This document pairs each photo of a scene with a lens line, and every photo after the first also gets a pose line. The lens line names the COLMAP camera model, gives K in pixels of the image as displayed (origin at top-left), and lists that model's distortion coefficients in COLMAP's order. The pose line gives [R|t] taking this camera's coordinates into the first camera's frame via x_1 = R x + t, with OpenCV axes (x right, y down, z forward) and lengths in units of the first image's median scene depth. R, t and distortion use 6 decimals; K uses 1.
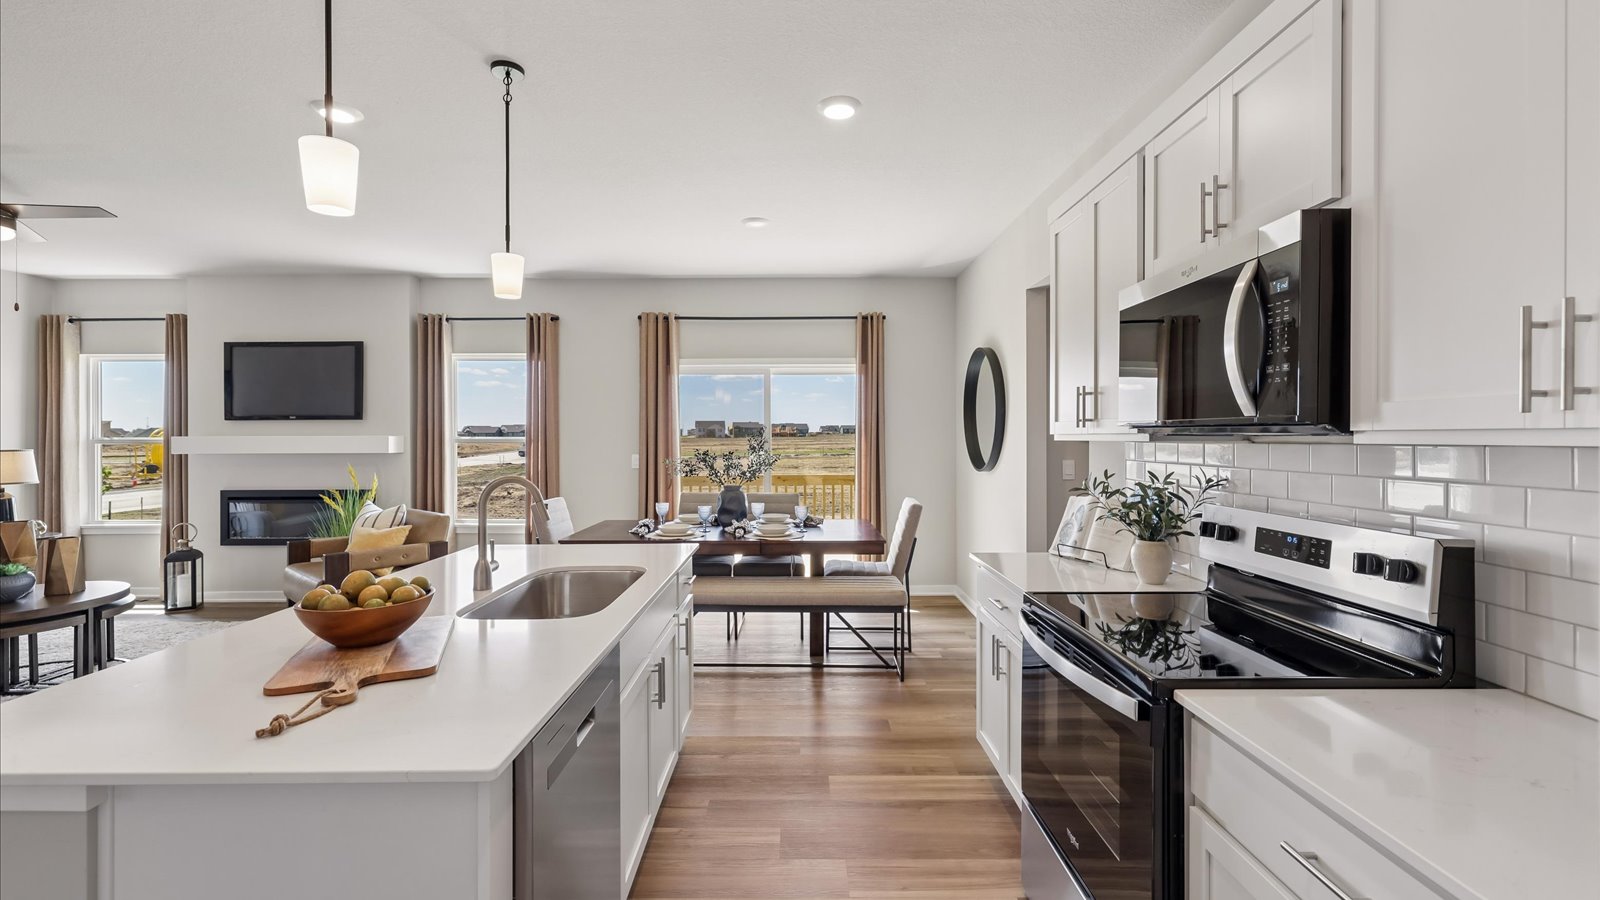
lens RADIAL K [[675.6, 0, 794.9], [0, 675.6, 441.0], [0, 0, 1]] dist [0.003202, -0.001436]
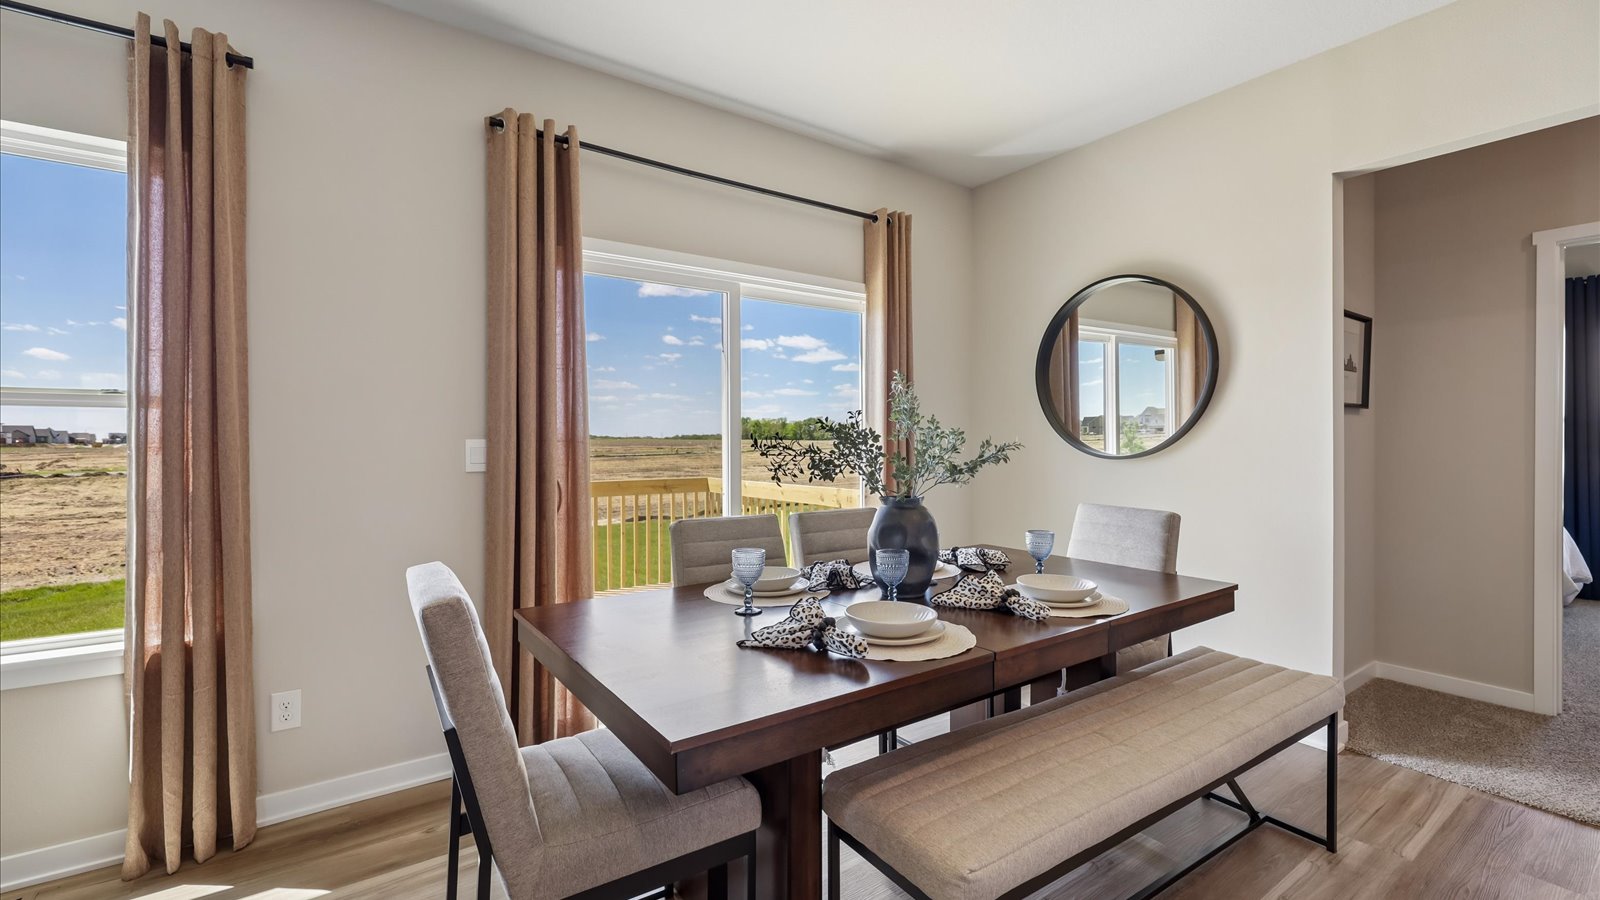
lens RADIAL K [[675.6, 0, 798.3], [0, 675.6, 441.7], [0, 0, 1]] dist [0.003202, -0.001436]
pose [[0.816205, -0.001521, 0.577761, -0.325753], [0.005841, 0.999967, -0.005620, 0.025533], [-0.577733, 0.007962, 0.816187, 0.542457]]
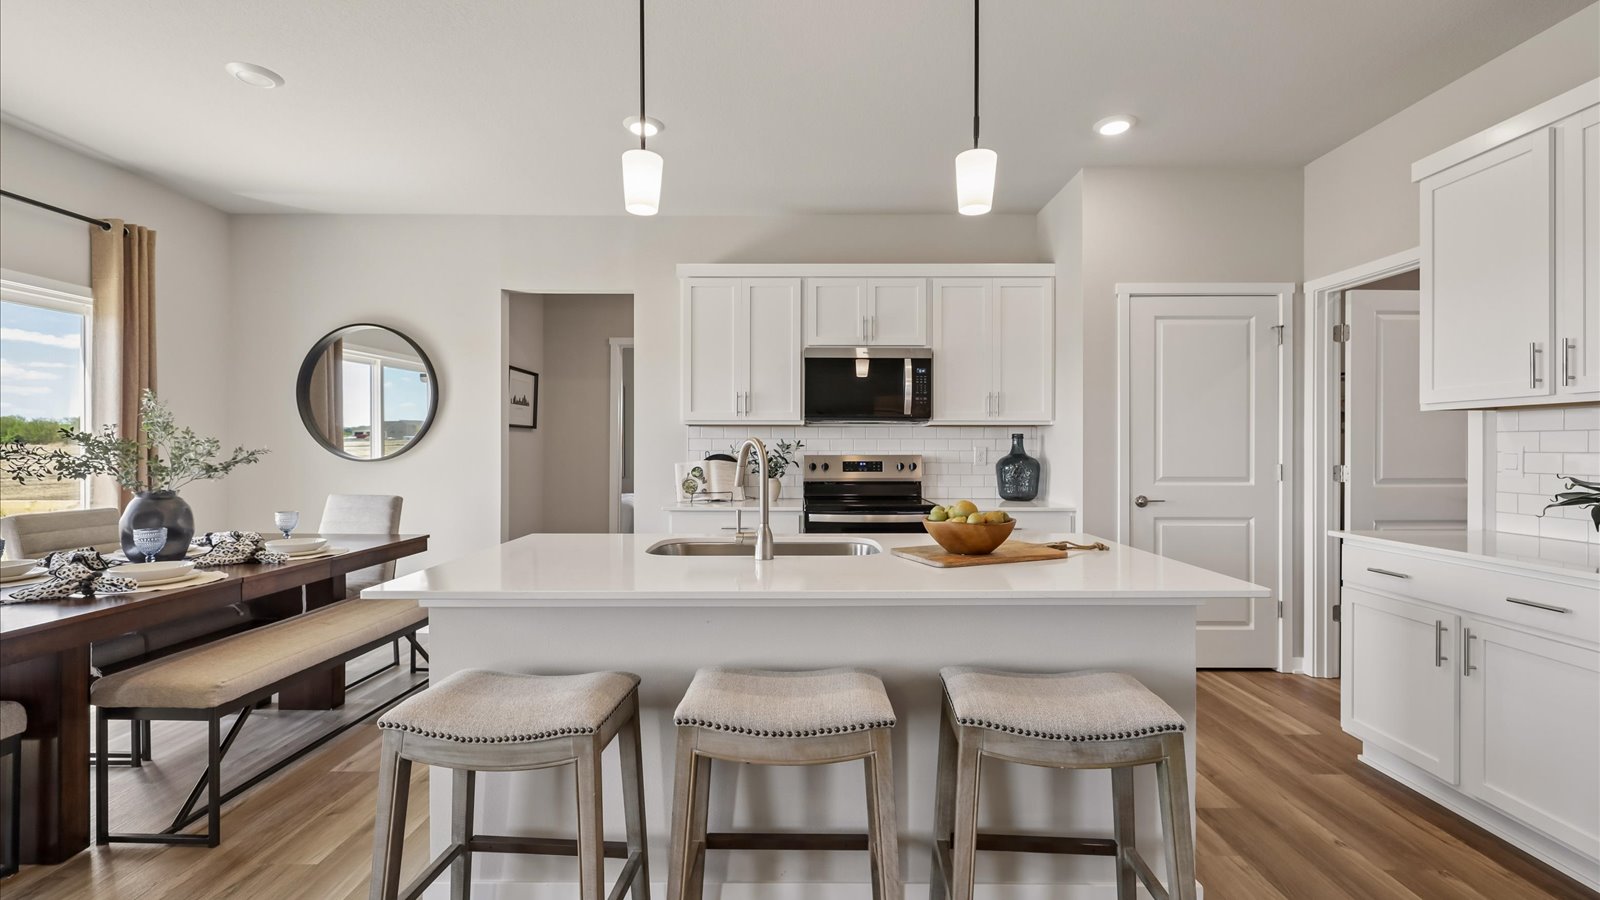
lens RADIAL K [[675.6, 0, 799.2], [0, 675.6, 448.4], [0, 0, 1]] dist [0.003202, -0.001436]
pose [[0.004408, 0.000352, 0.999990, -0.532276], [0.004336, 0.999991, -0.000371, 0.026253], [-0.999981, 0.004337, 0.004406, 0.364202]]
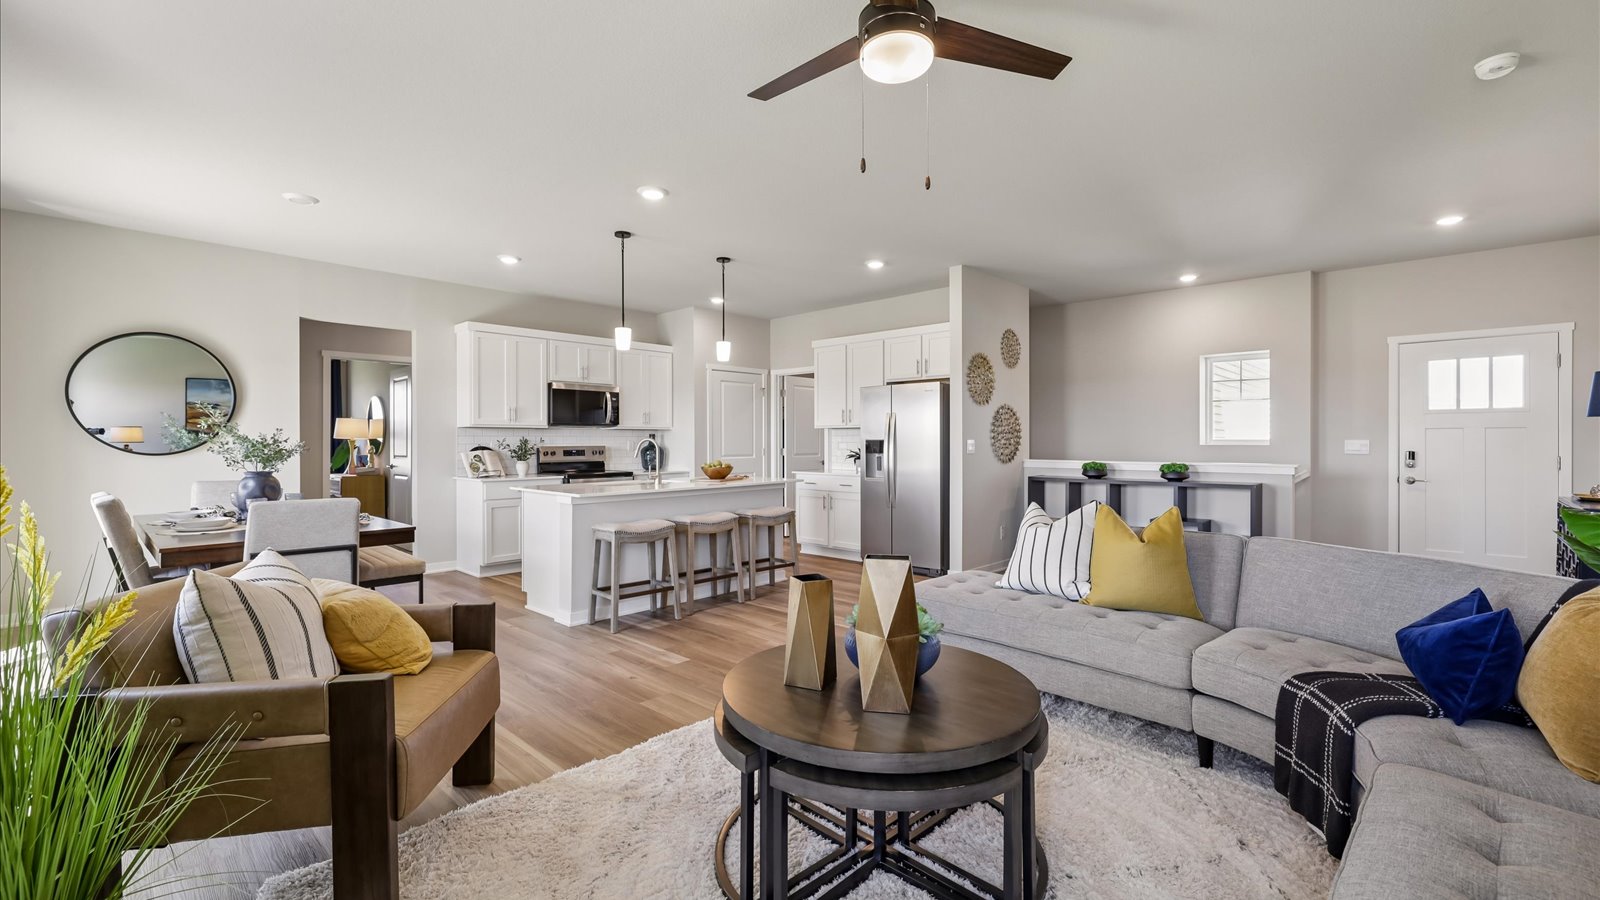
lens RADIAL K [[675.6, 0, 805.0], [0, 675.6, 442.4], [0, 0, 1]] dist [0.003202, -0.001436]
pose [[-0.732206, 0.001397, 0.681082, -0.960296], [0.006186, 0.999970, 0.004599, 0.023602], [-0.681055, 0.007580, -0.732193, 0.928905]]
